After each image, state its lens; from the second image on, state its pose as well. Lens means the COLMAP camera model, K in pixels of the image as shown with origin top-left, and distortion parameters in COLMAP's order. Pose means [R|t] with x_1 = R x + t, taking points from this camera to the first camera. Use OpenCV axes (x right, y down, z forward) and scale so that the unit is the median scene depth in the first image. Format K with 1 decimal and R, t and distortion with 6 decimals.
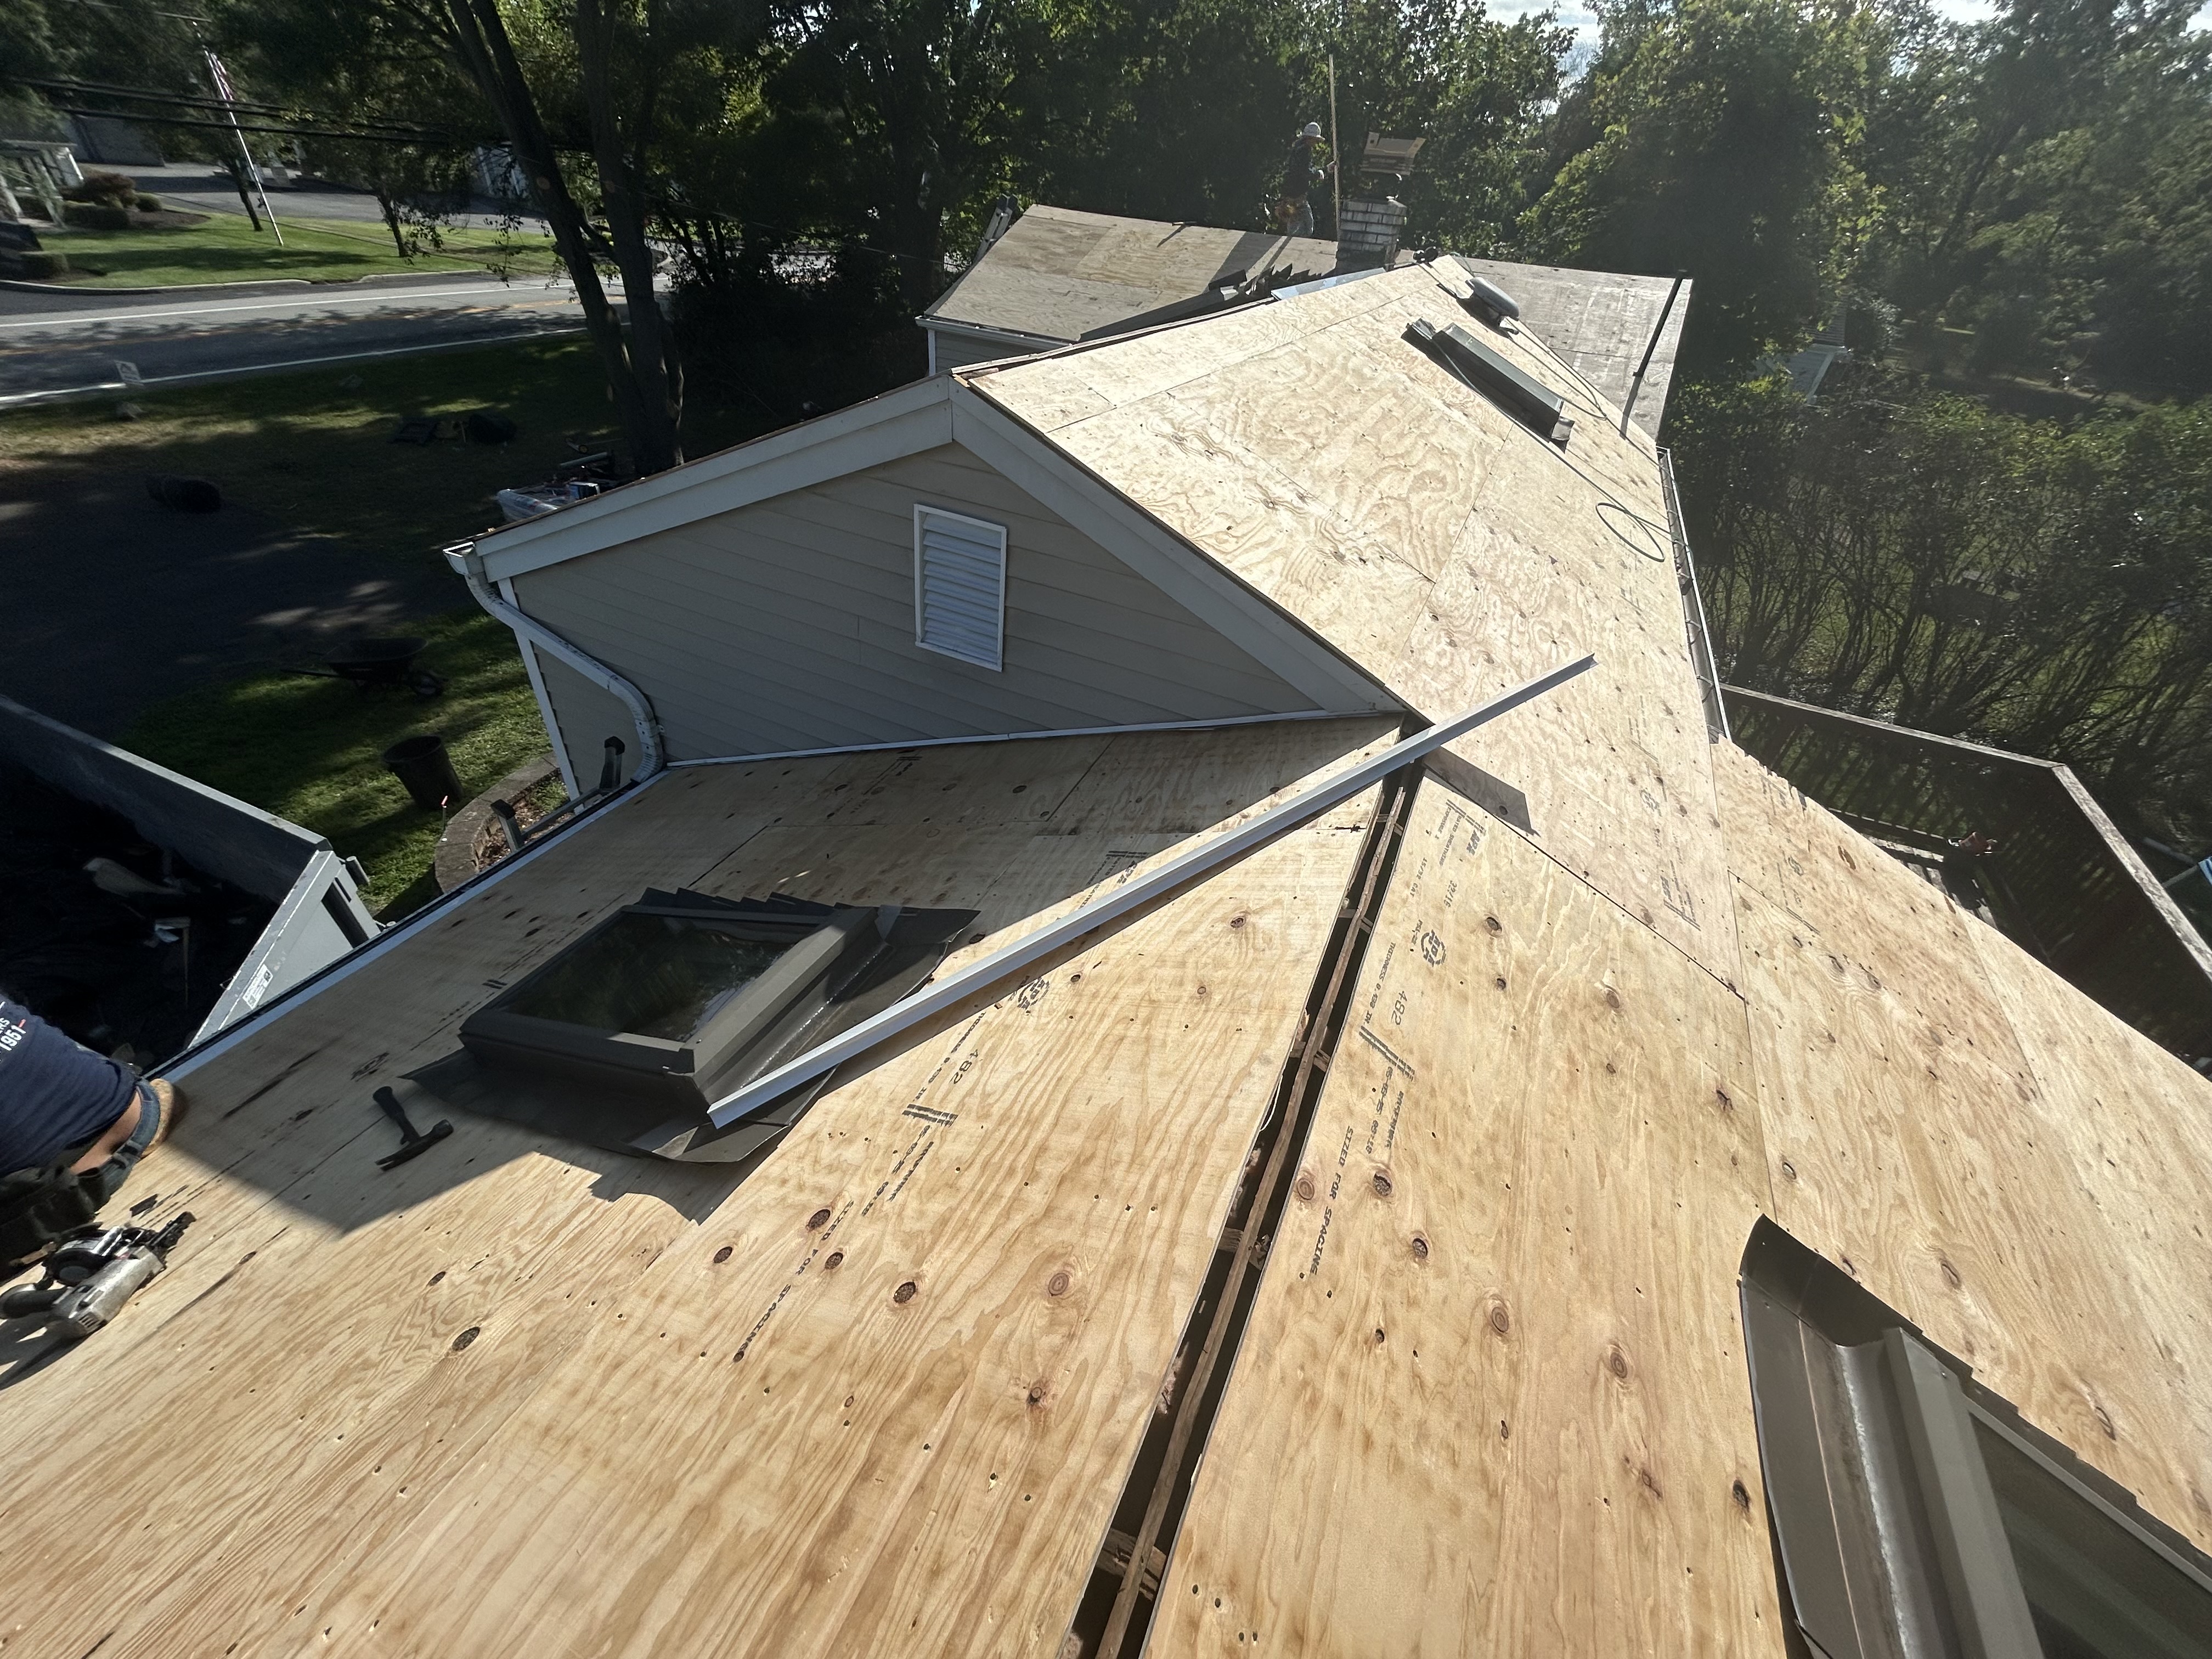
lens RADIAL K [[892.4, 0, 1109.4], [0, 892.4, 833.4], [0, 0, 1]] dist [-0.004682, 0.000588]
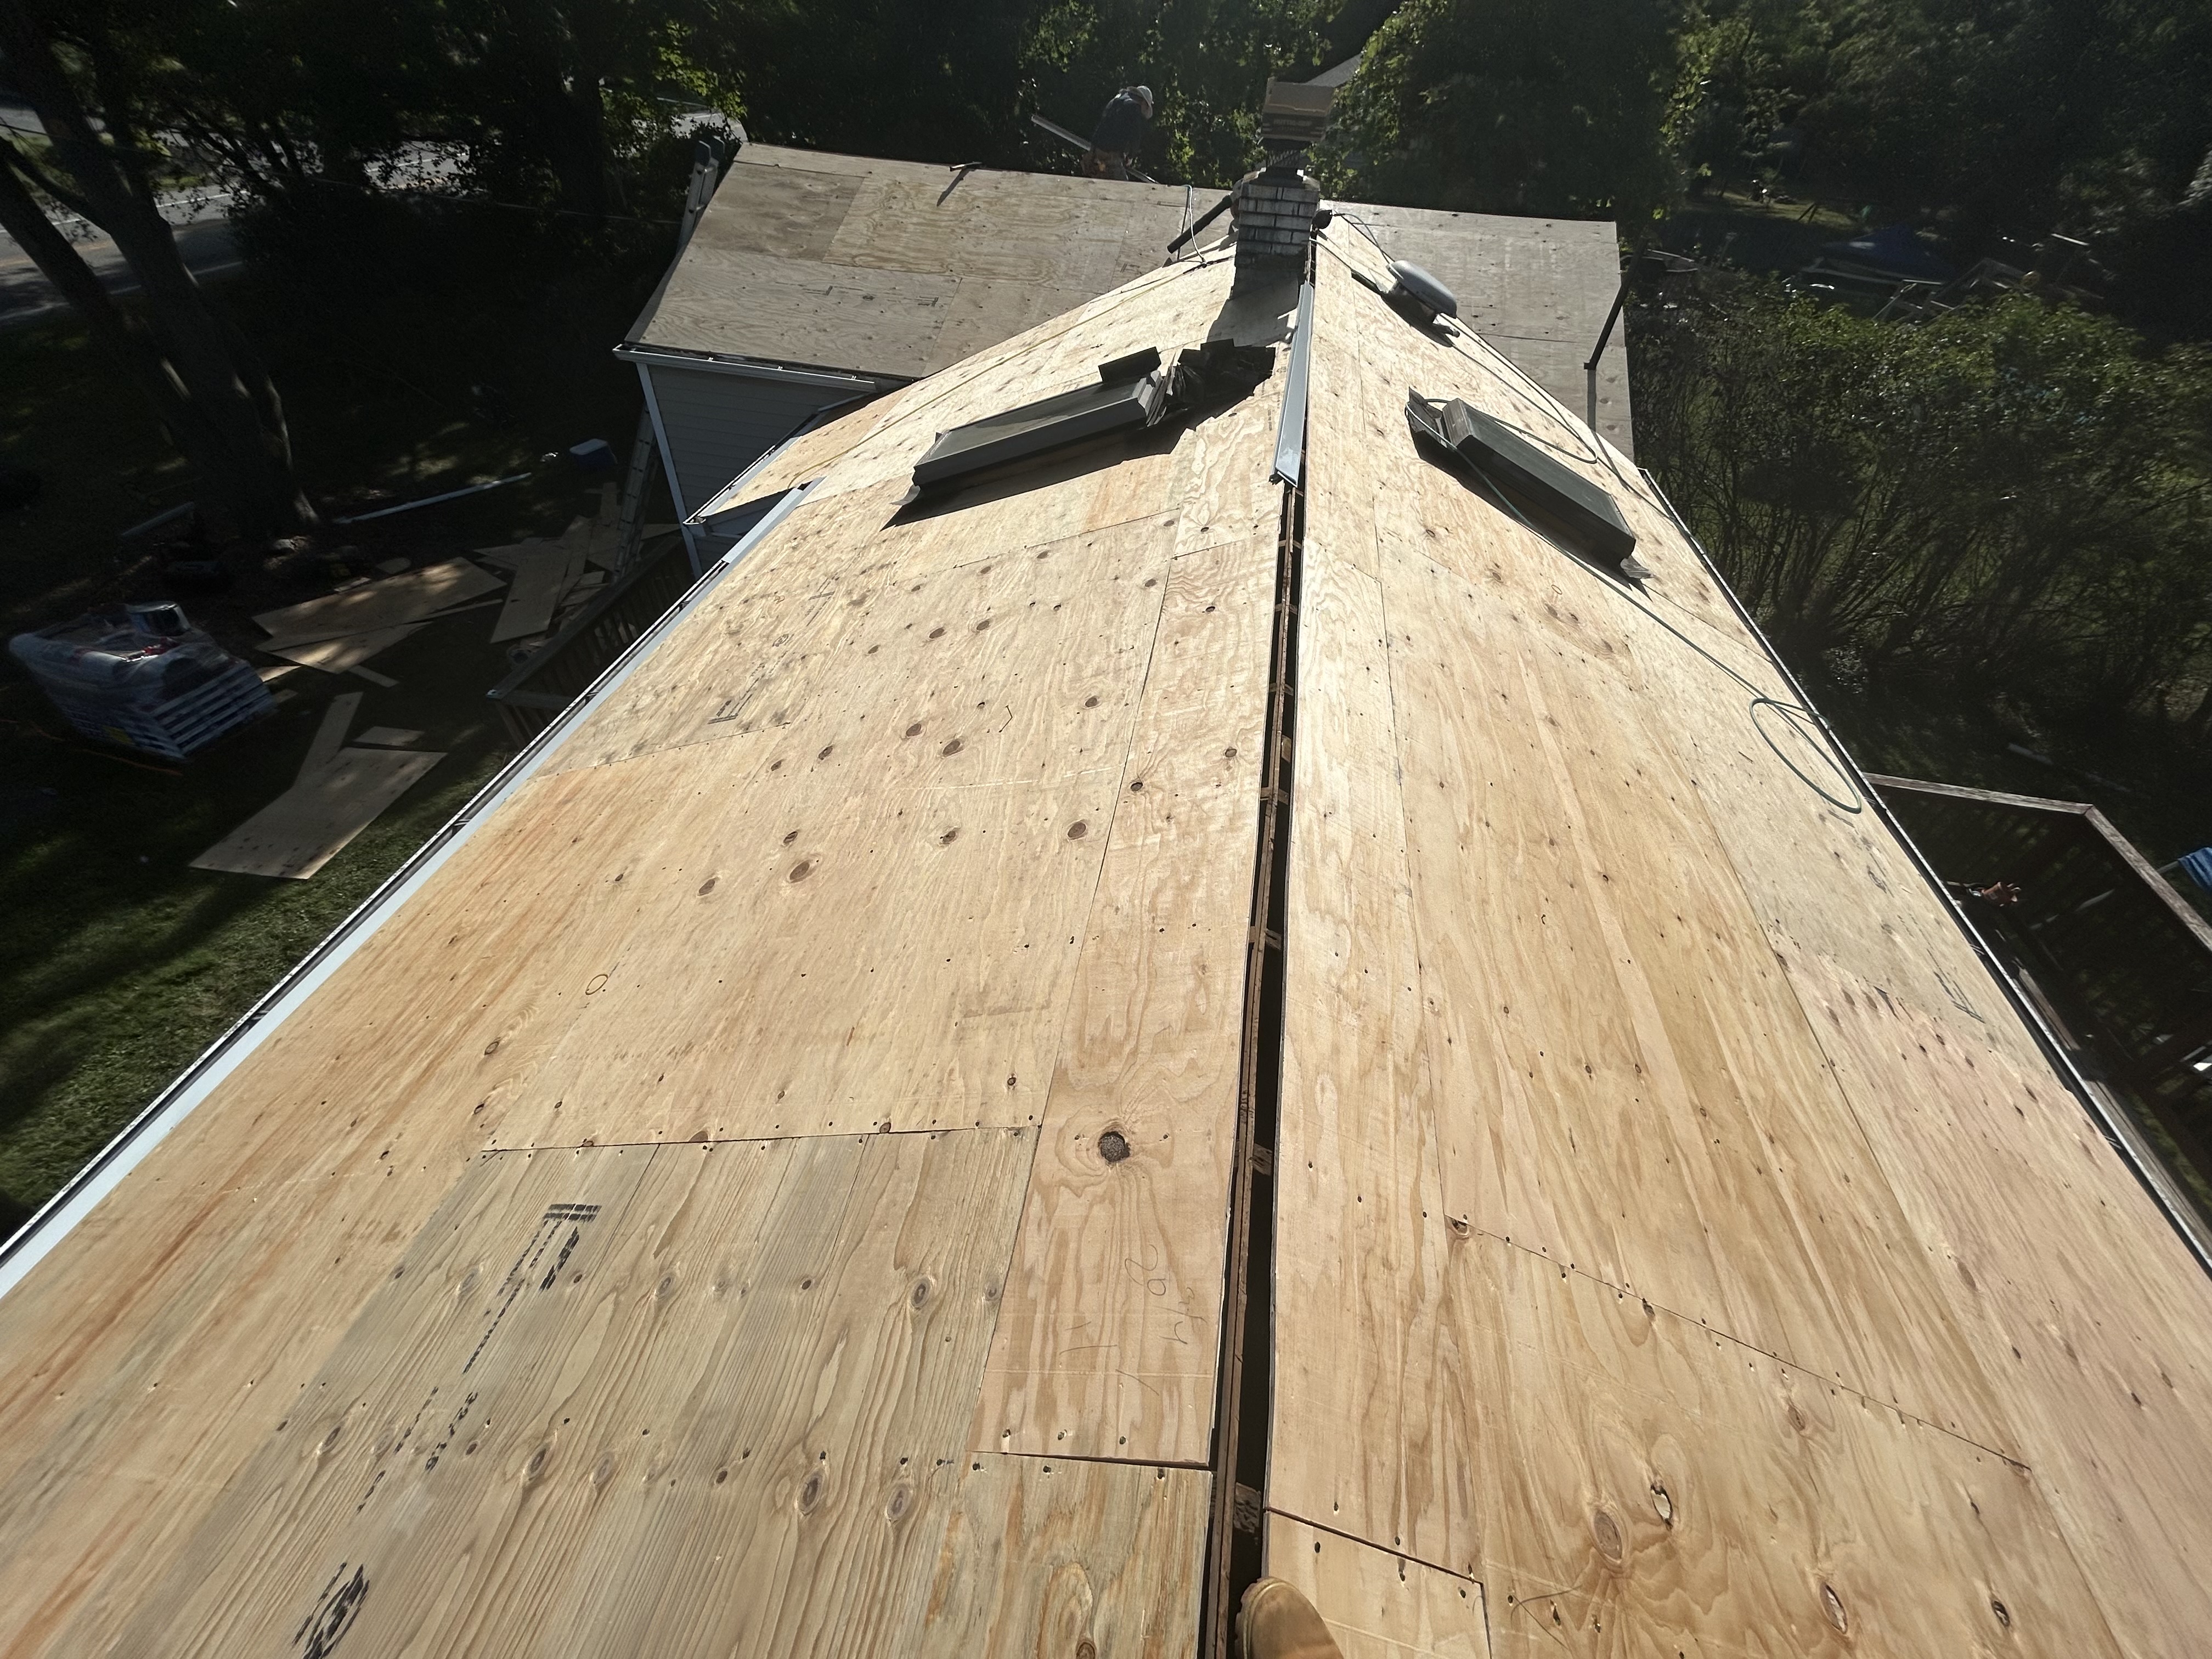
lens RADIAL K [[892.4, 0, 1103.9], [0, 892.4, 826.0], [0, 0, 1]] dist [-0.004682, 0.000588]
pose [[0.965965, -0.193095, 0.172122, -0.038701], [0.171194, 0.976051, 0.134228, -0.236199], [-0.193918, -0.100193, 0.975888, 0.208730]]
